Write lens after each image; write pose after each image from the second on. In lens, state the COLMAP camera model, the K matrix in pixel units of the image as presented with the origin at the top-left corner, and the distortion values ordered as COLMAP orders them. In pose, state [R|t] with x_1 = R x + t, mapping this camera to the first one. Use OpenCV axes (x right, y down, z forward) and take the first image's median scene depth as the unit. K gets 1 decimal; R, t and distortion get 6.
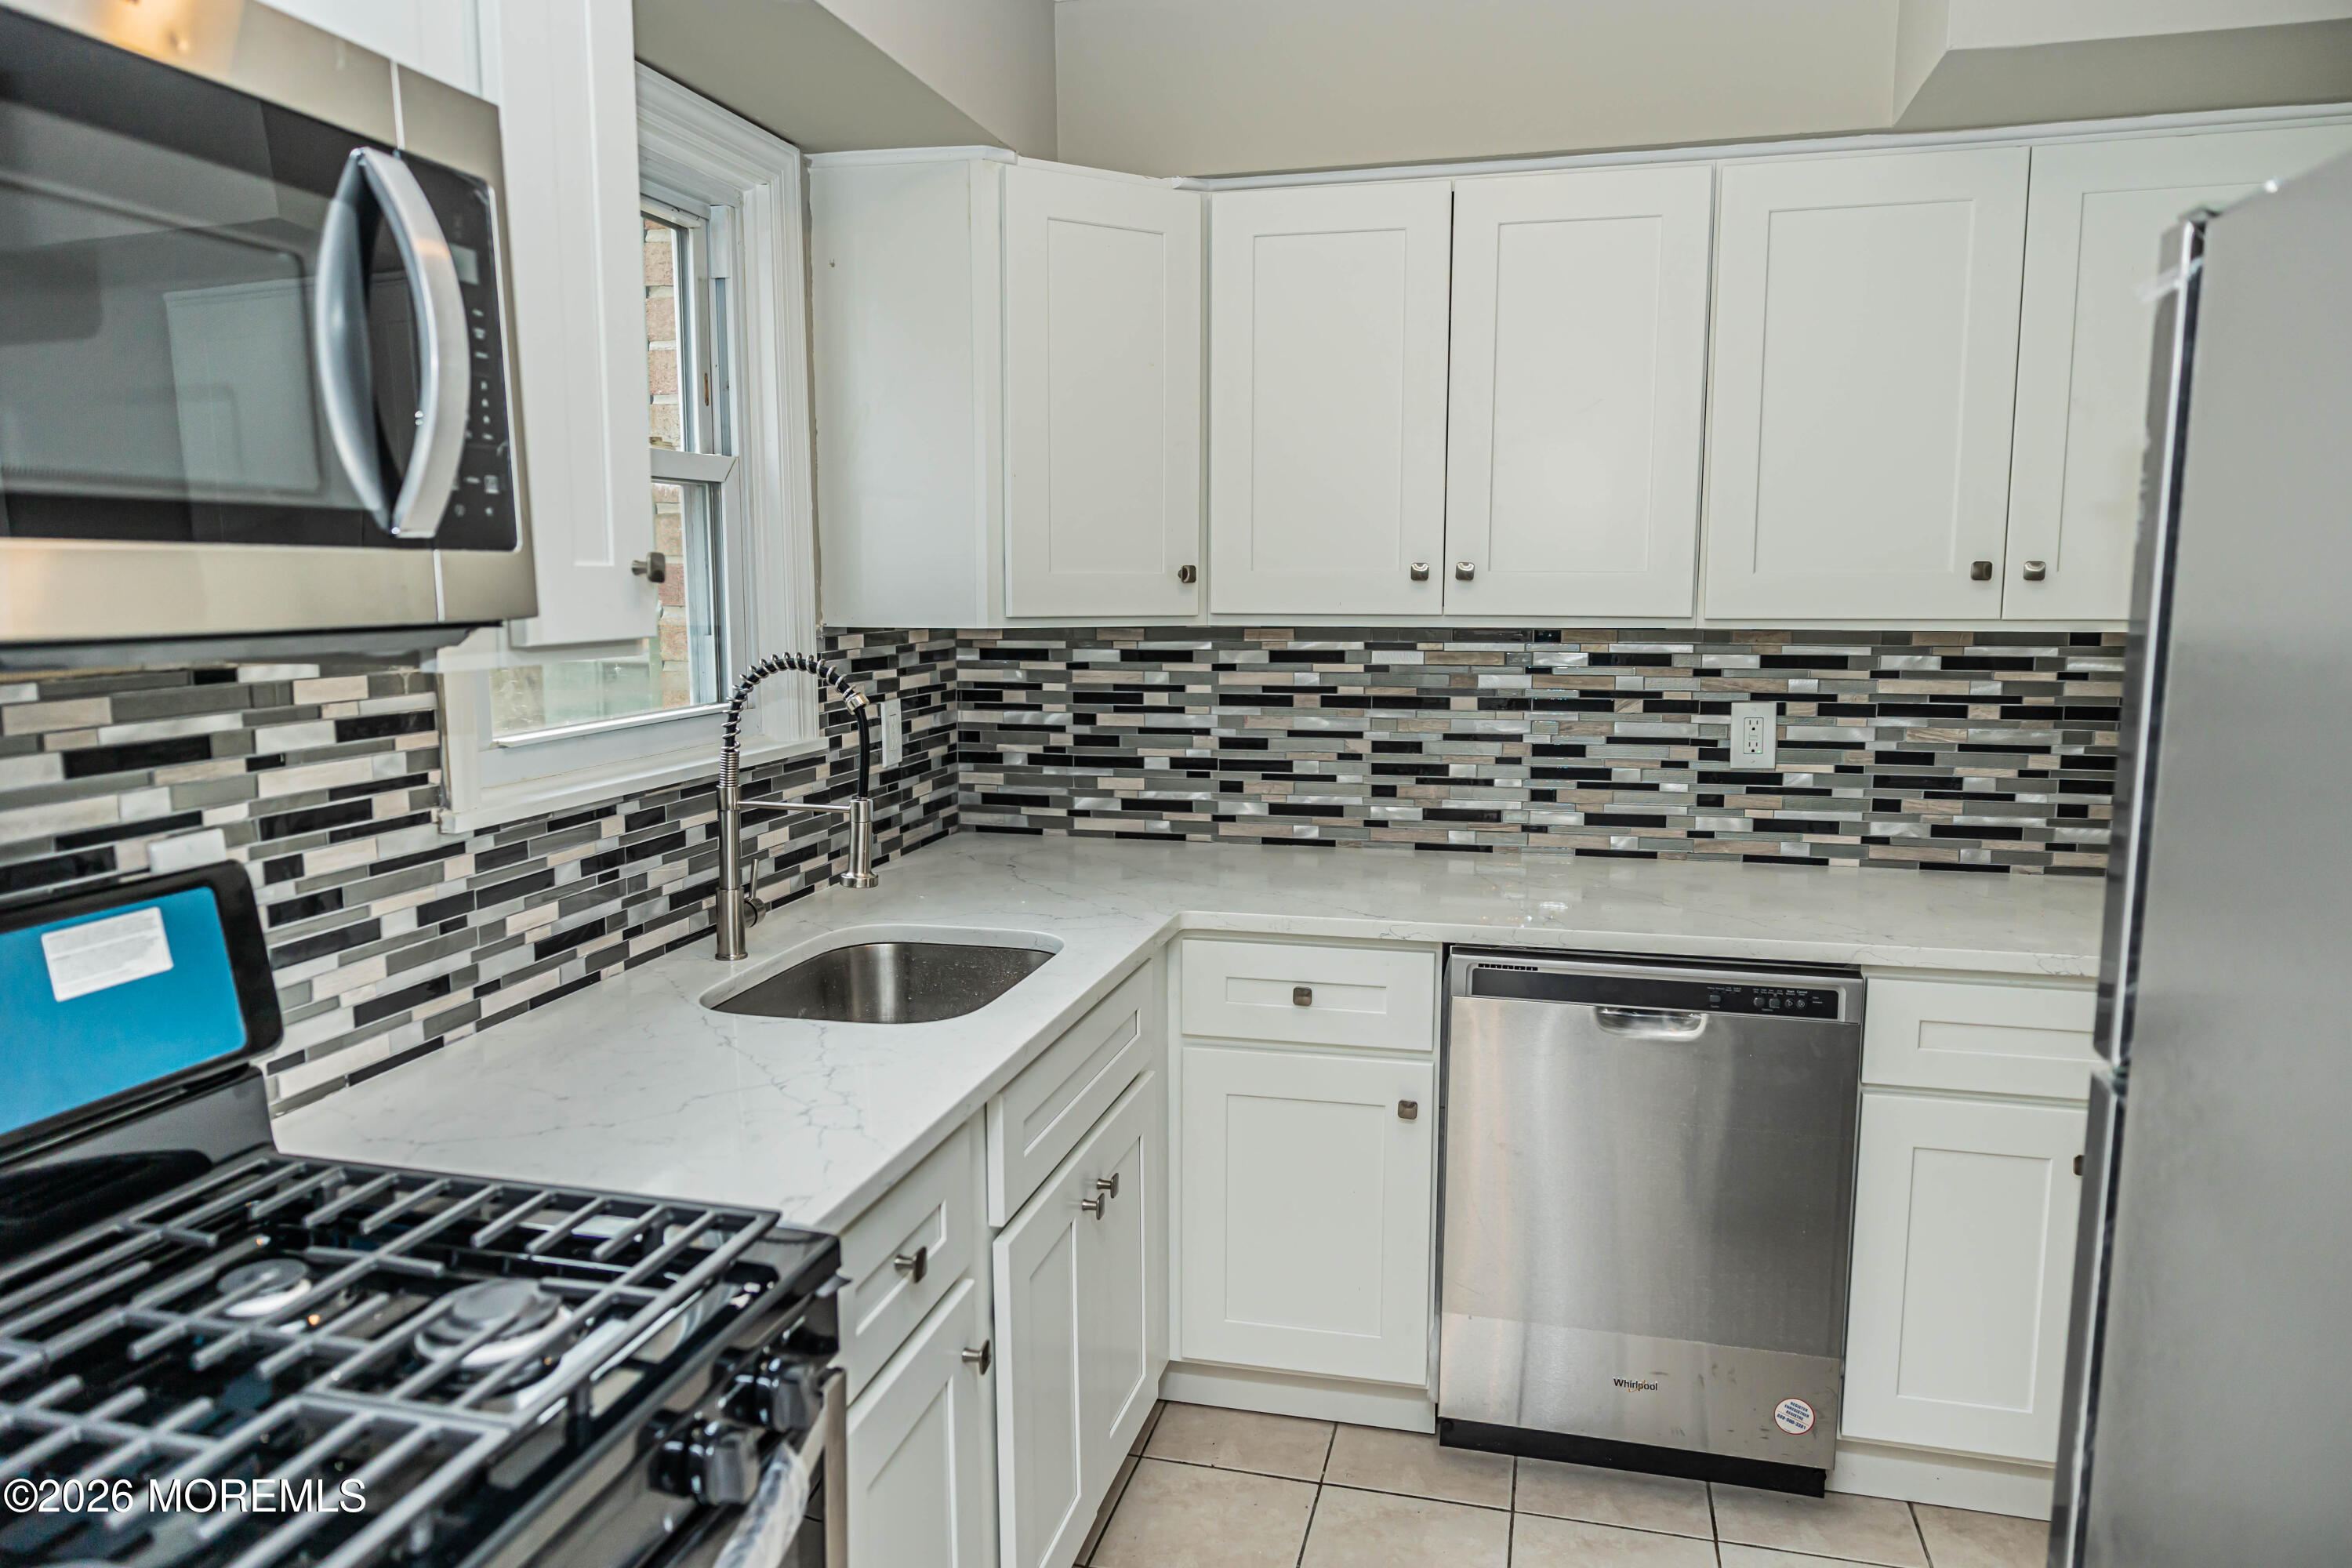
lens RADIAL K [[1572.5, 0, 1168.1], [0, 1572.5, 788.4], [0, 0, 1]] dist [-0.002760, 0.007459]
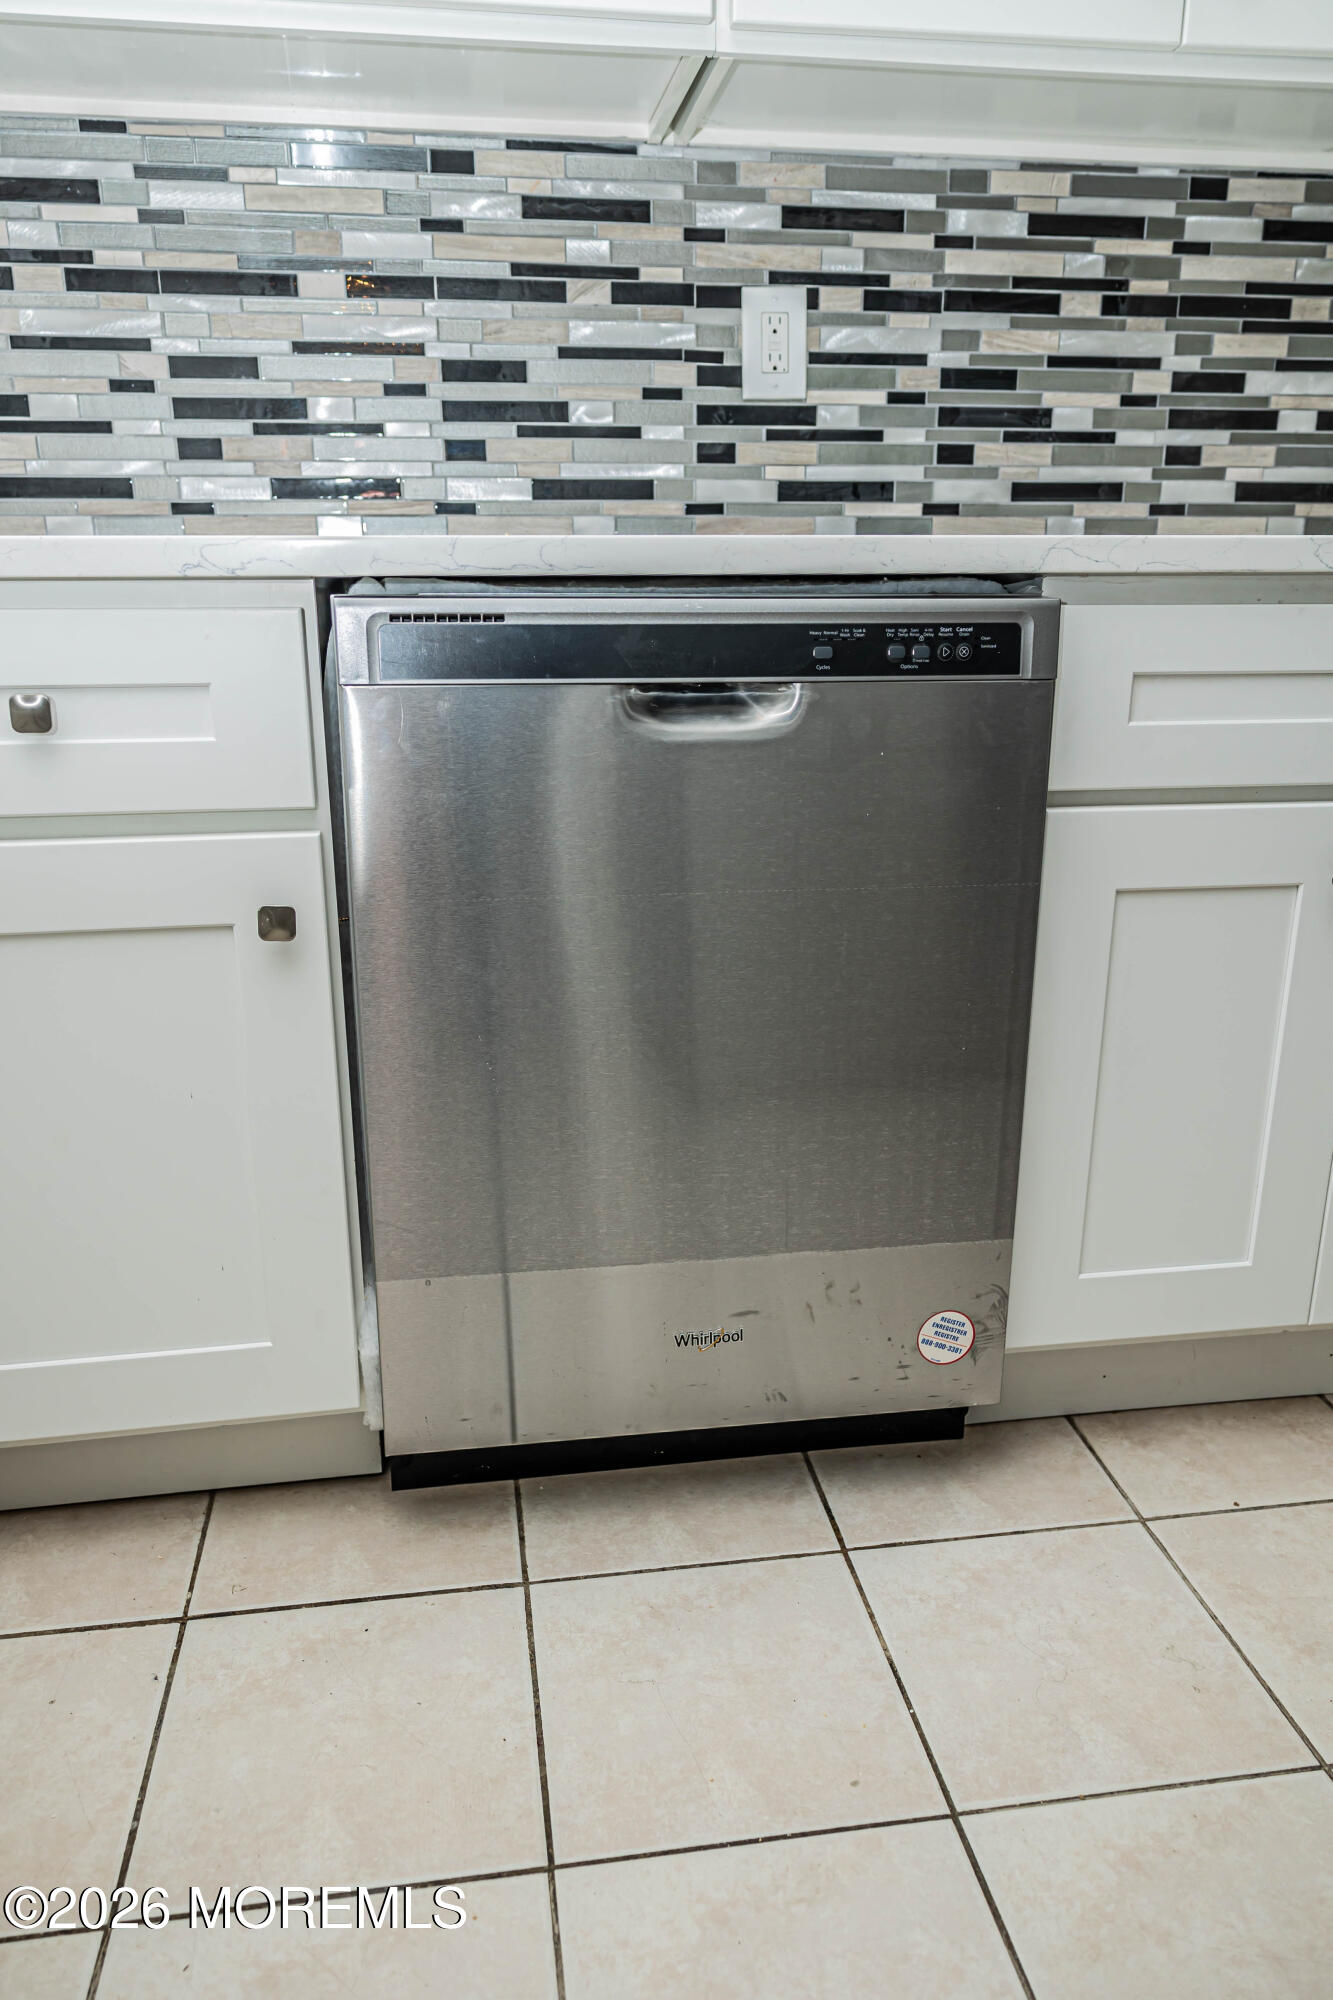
lens RADIAL K [[1337.2, 0, 661.3], [0, 1337.2, 1025.9], [0, 0, 1]] dist [-0.002760, 0.007459]
pose [[0.915554, -0.115250, 0.385329, 0.091452], [0.050741, 0.983508, 0.173602, 0.161188], [-0.398981, -0.139390, 0.906303, 0.525502]]
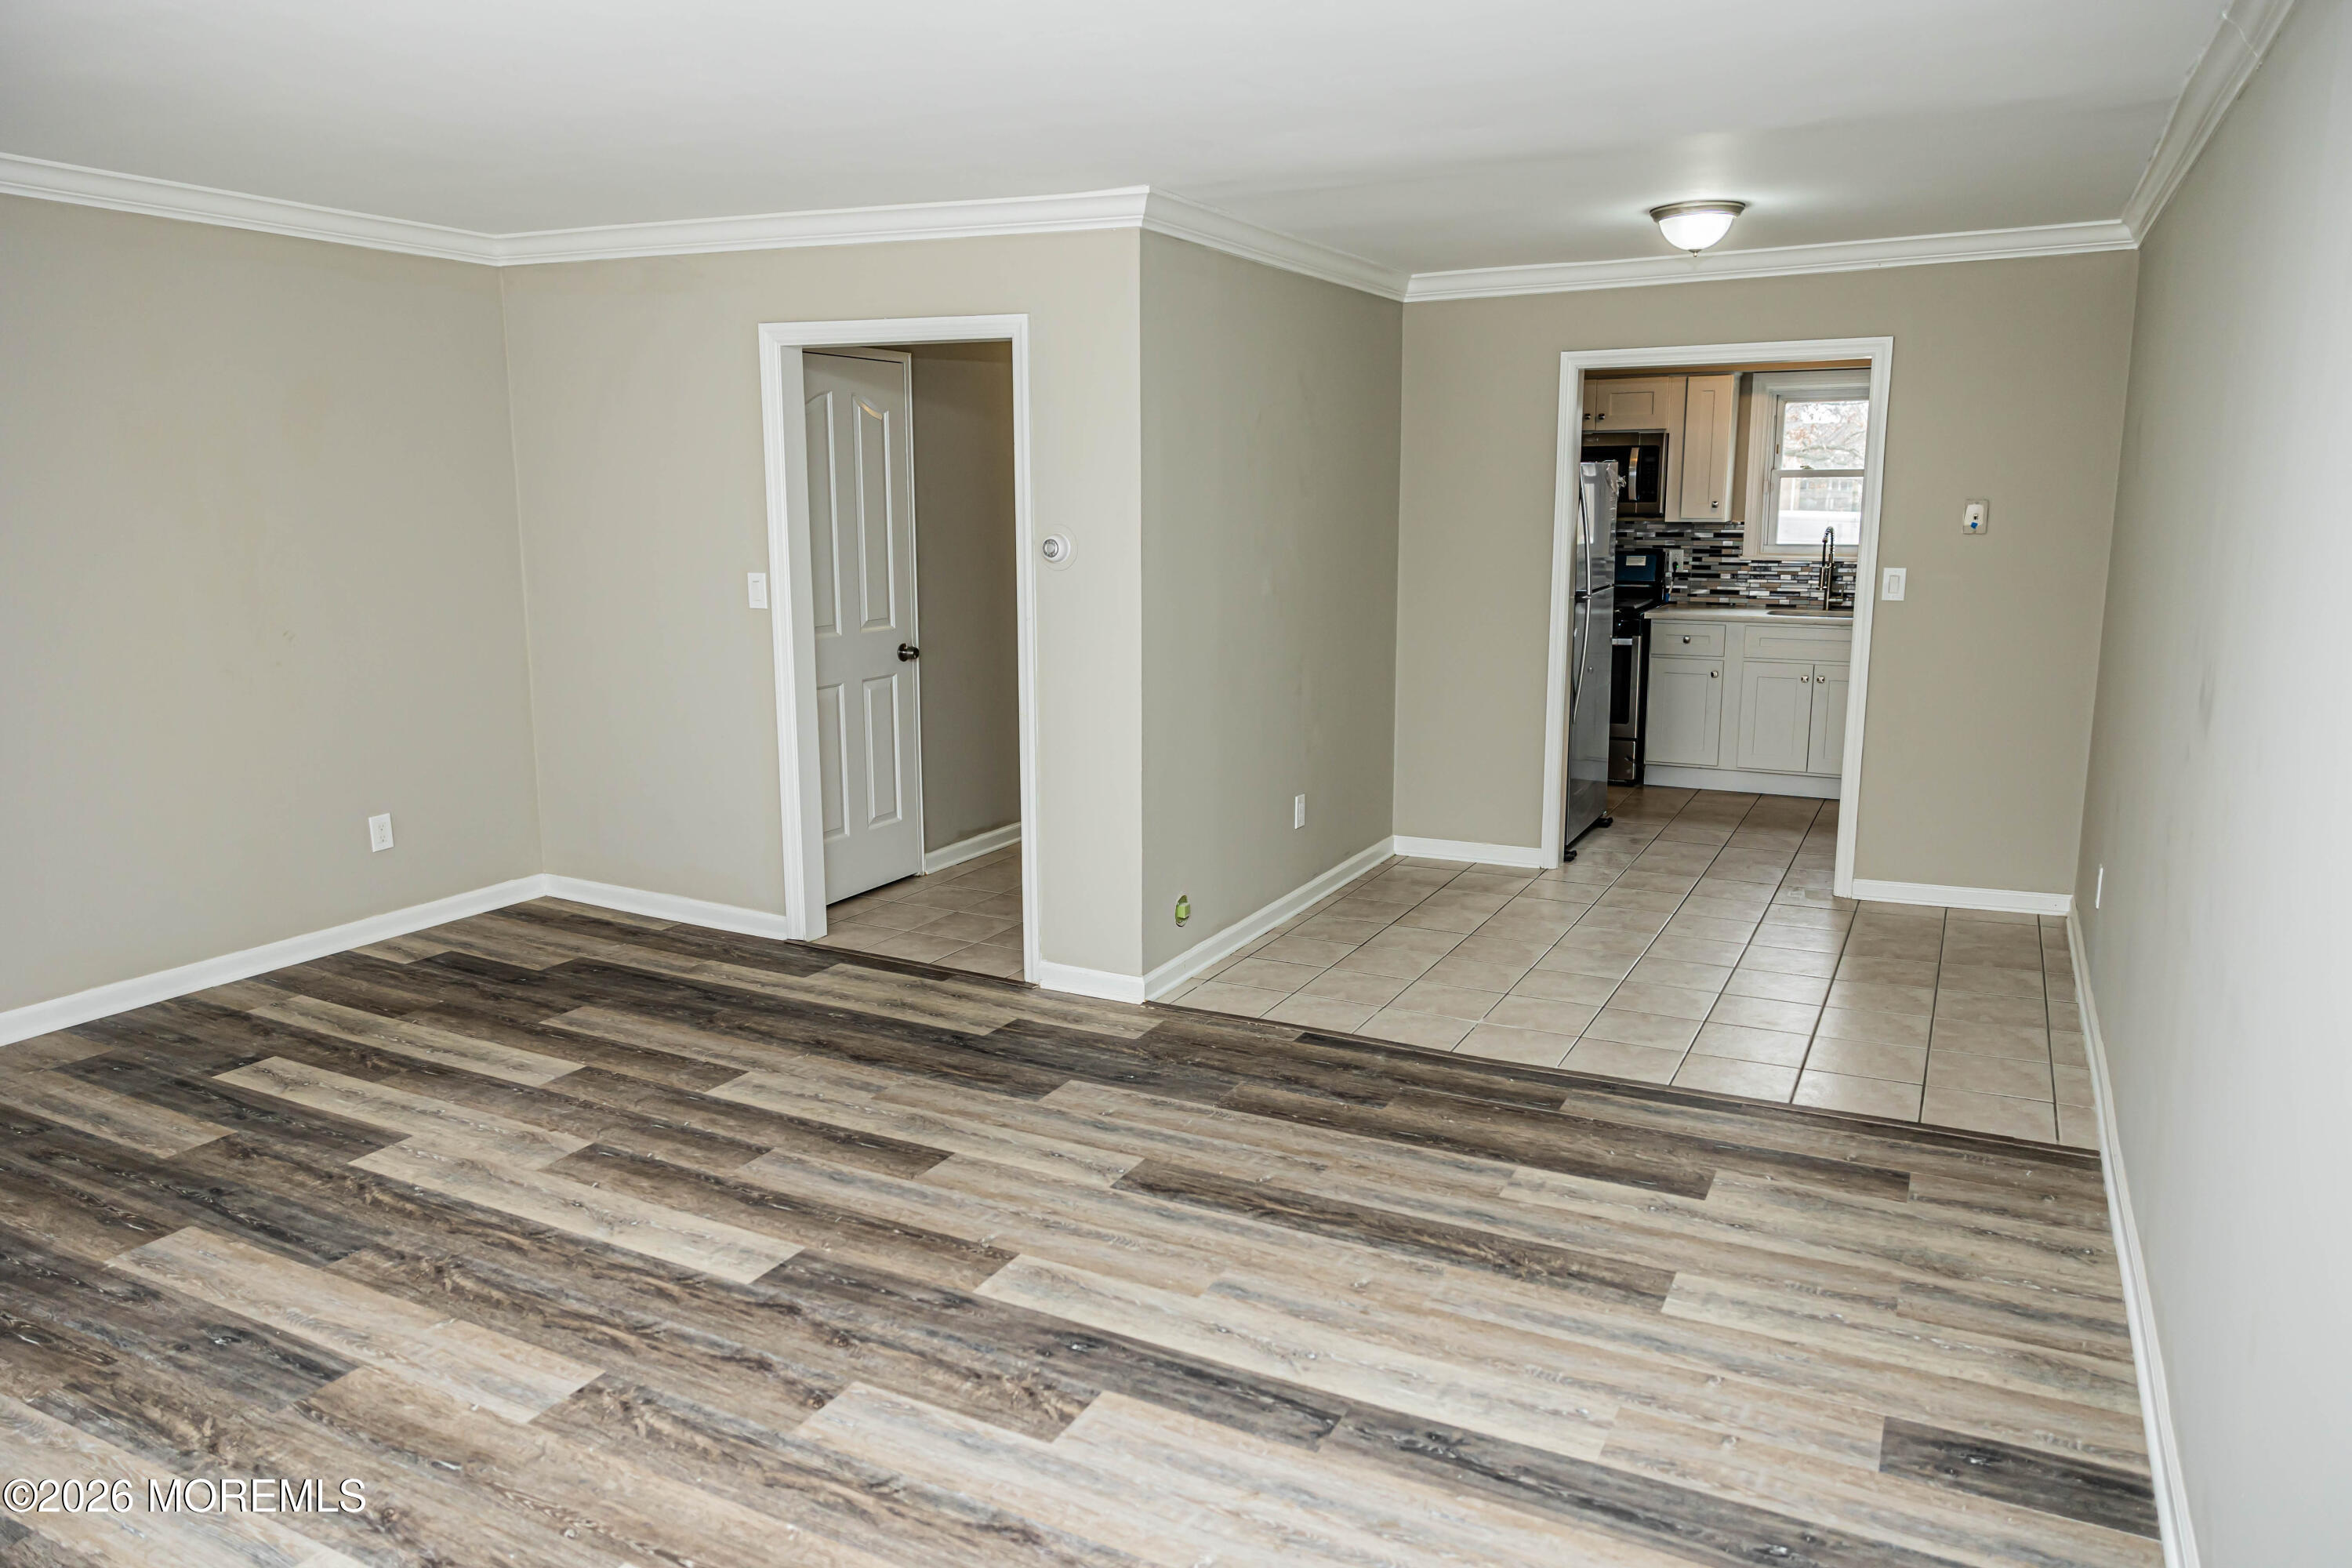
lens RADIAL K [[1572.5, 0, 1172.5], [0, 1572.5, 776.2], [0, 0, 1]] dist [-0.002760, 0.007459]
pose [[-0.221427, 0.183032, -0.957846, 2.872324], [-0.125535, 0.968706, 0.214127, -0.088197], [0.967063, 0.167657, -0.191521, 0.230493]]
